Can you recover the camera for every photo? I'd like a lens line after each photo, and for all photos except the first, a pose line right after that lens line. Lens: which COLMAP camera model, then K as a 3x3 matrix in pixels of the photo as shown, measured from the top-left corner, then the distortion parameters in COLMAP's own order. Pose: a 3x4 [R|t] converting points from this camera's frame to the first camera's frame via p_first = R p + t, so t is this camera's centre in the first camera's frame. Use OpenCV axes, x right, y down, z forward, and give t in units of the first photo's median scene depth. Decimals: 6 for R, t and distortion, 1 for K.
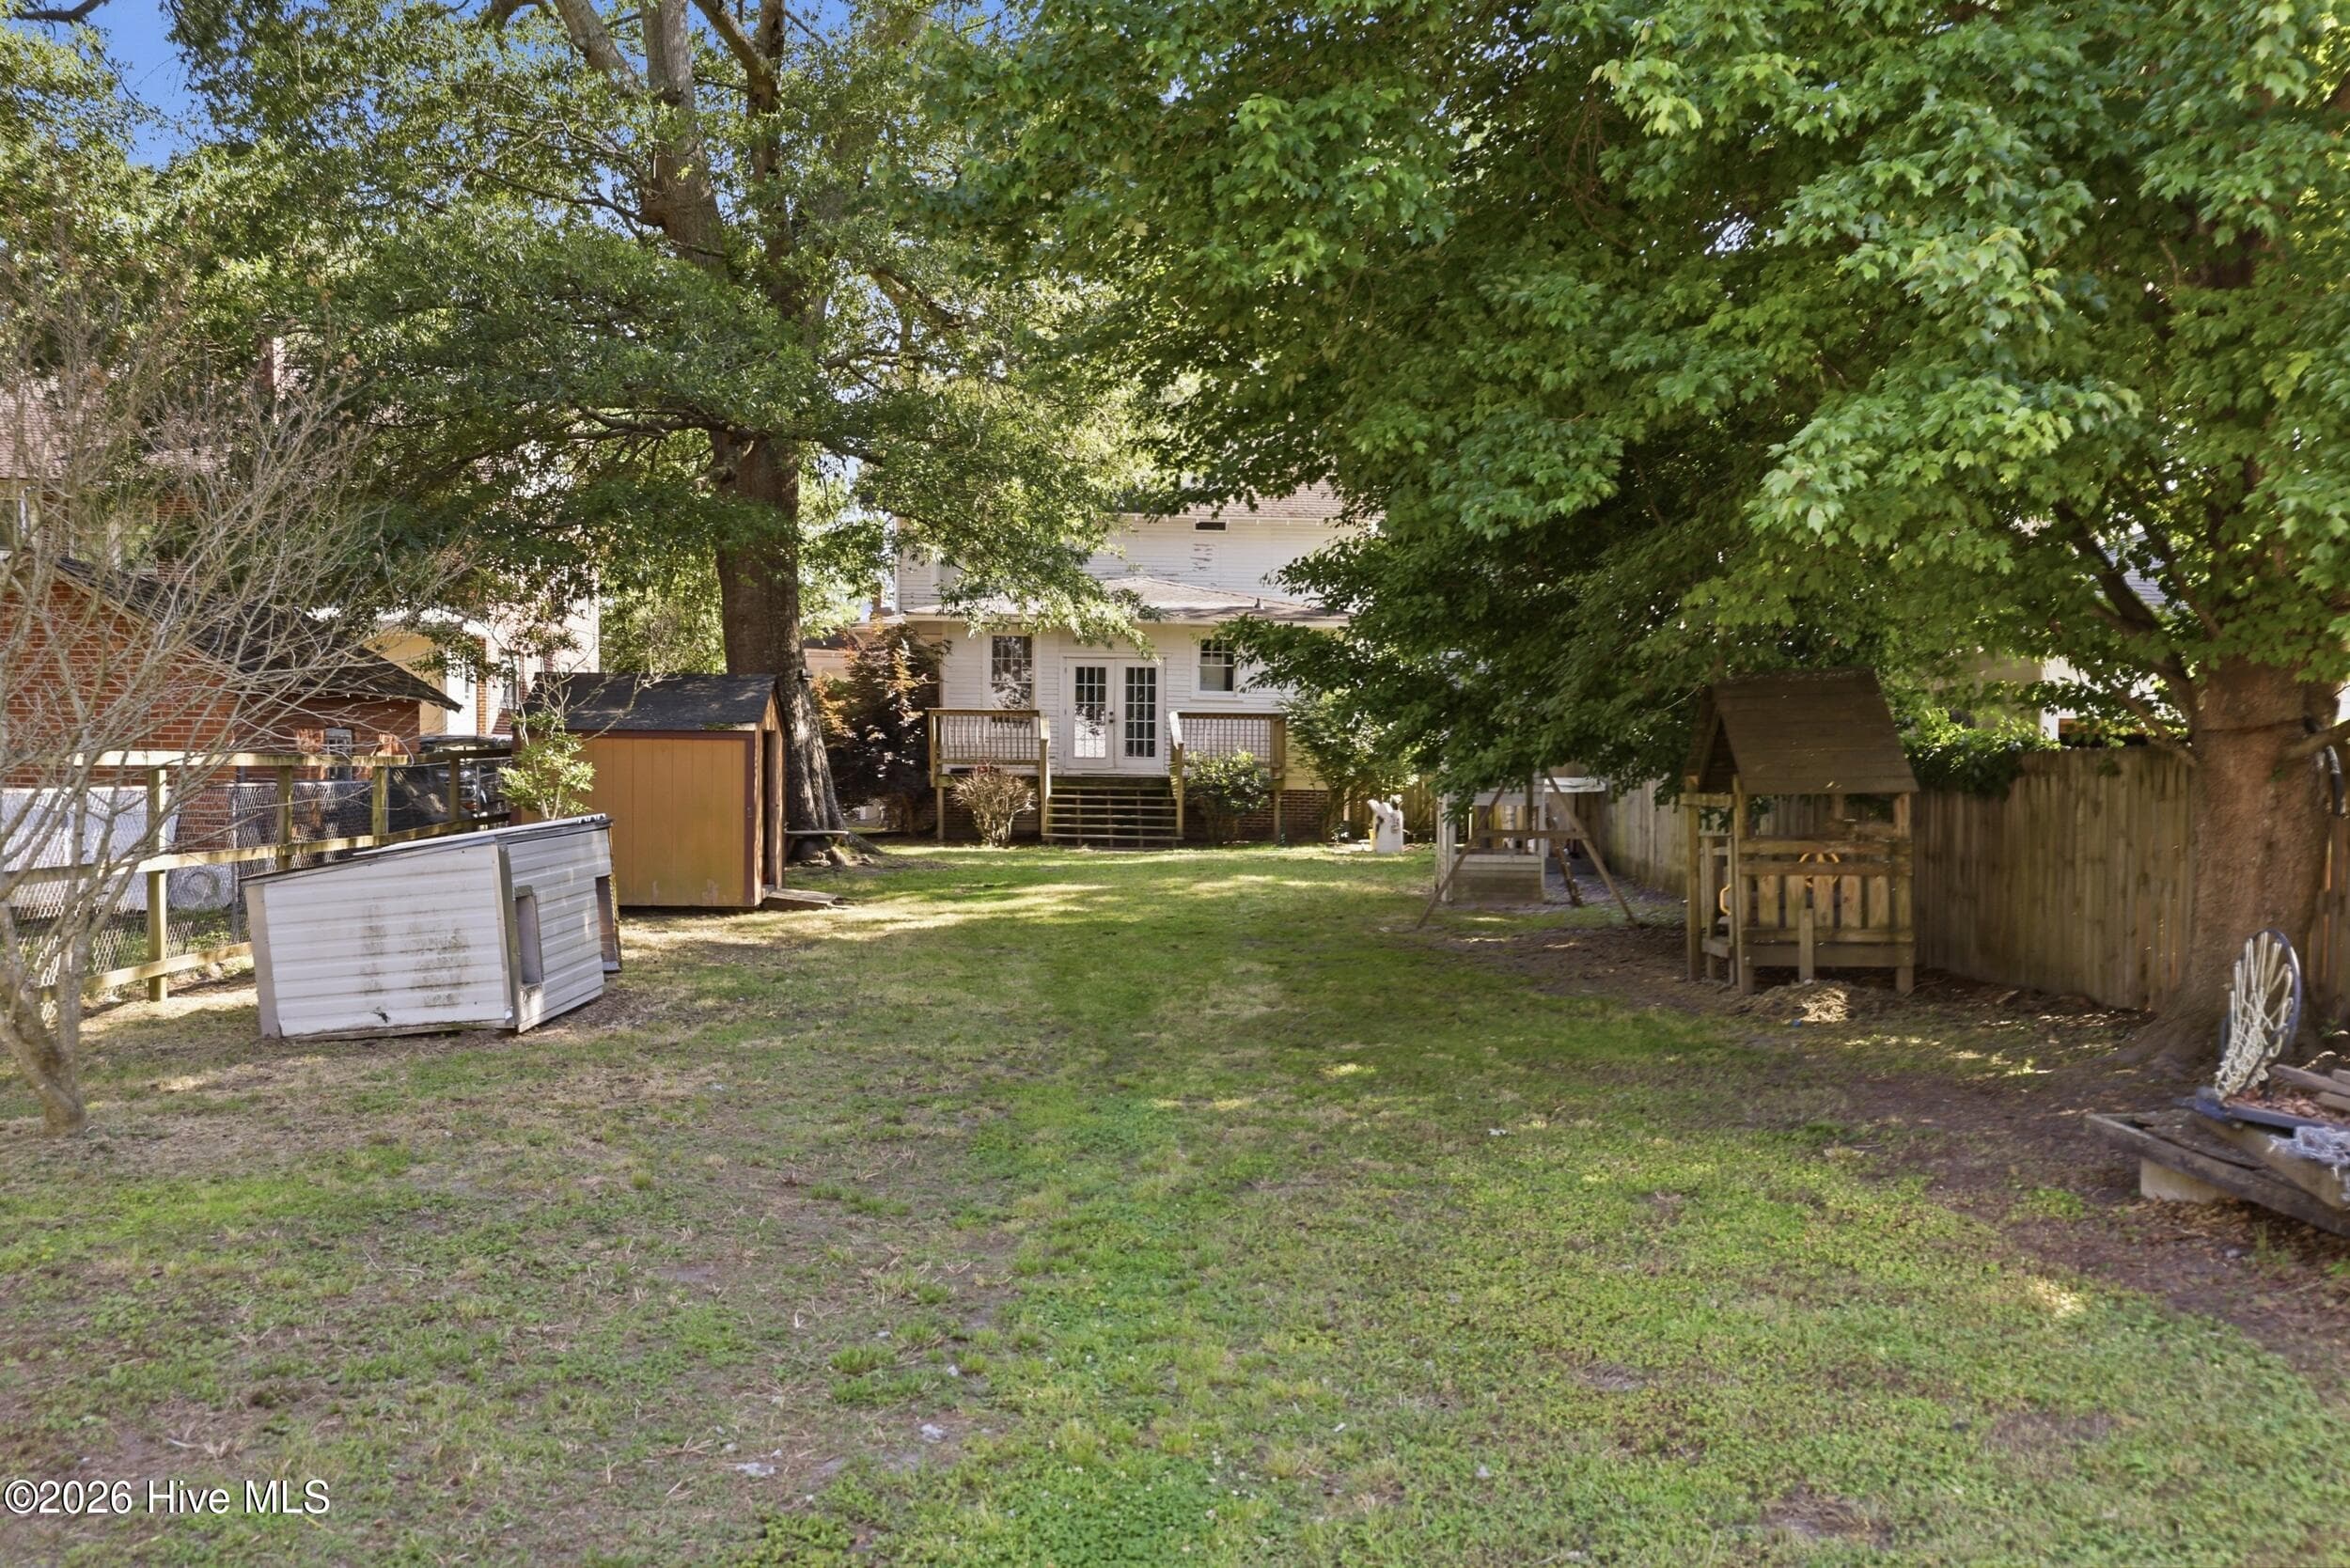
lens RADIAL K [[995.1, 0, 1175.6], [0, 995.1, 785.7], [0, 0, 1]] dist [0.012769, -0.002128]
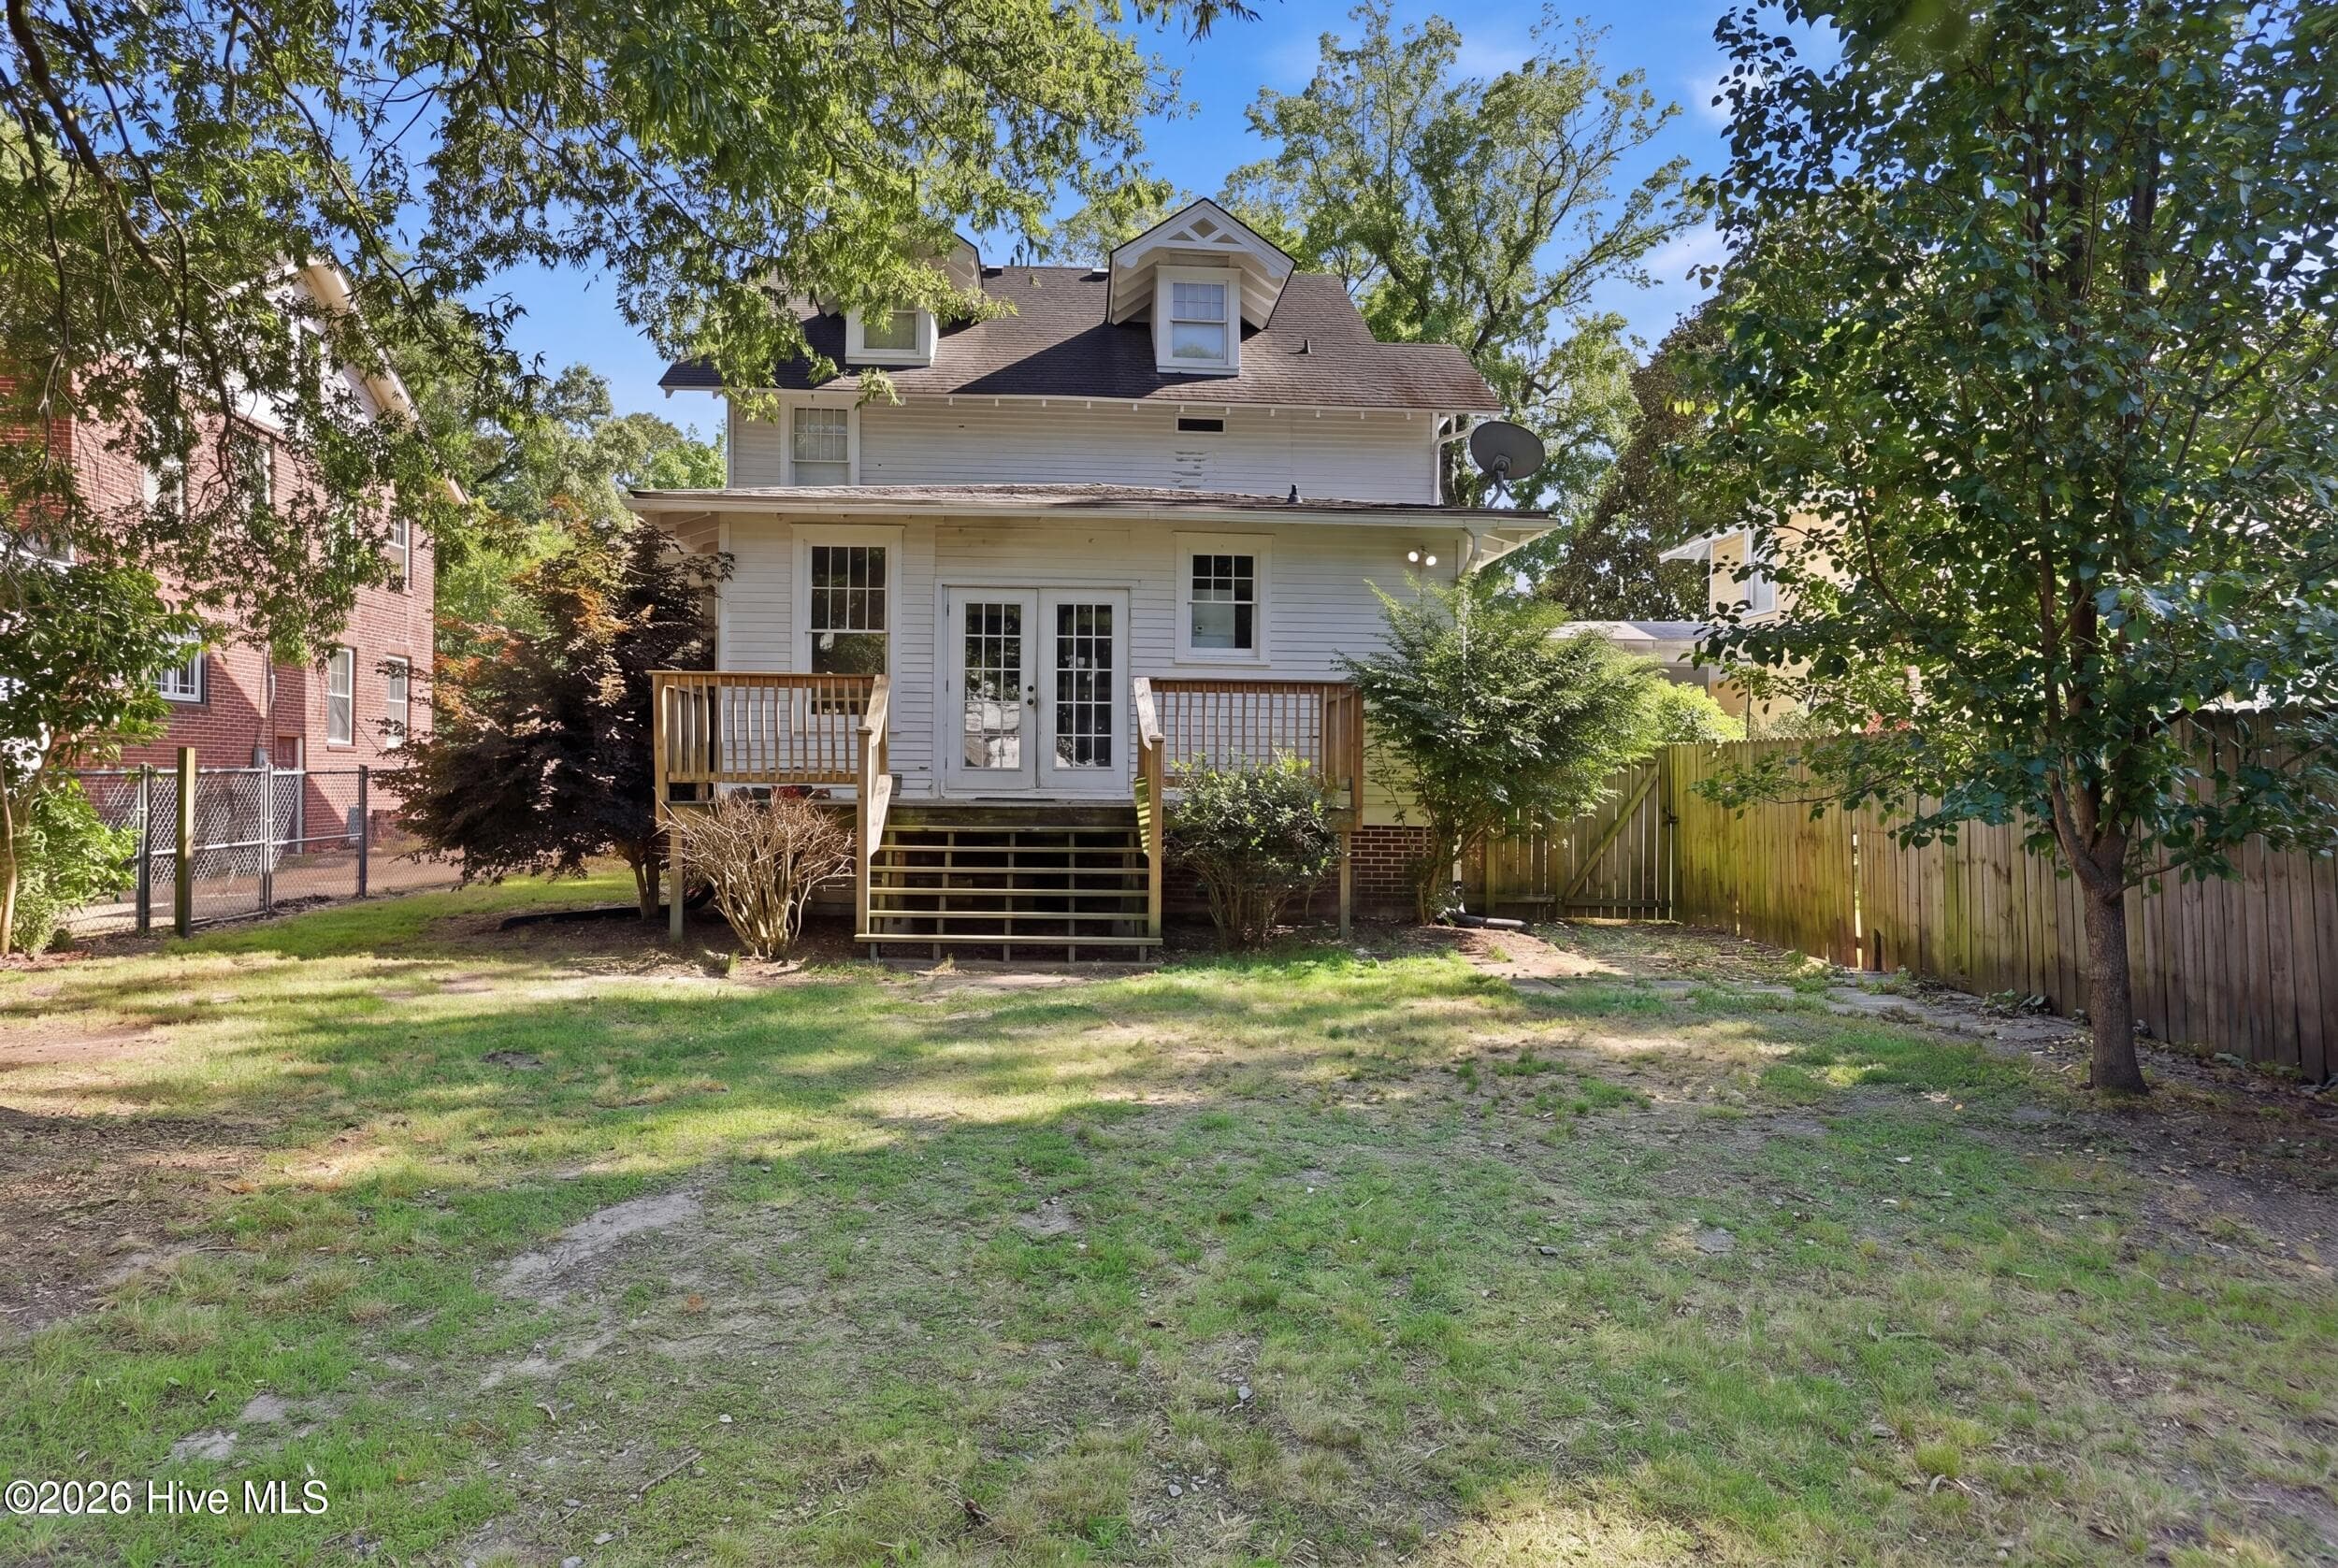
lens RADIAL K [[989.9, 0, 1167.1], [0, 989.9, 777.3], [0, 0, 1]] dist [0.012769, -0.002128]
pose [[0.999908, -0.004199, 0.012872, 0.003624], [0.004462, 0.999780, -0.020513, -0.012196], [-0.012783, 0.020569, 0.999707, 0.464292]]
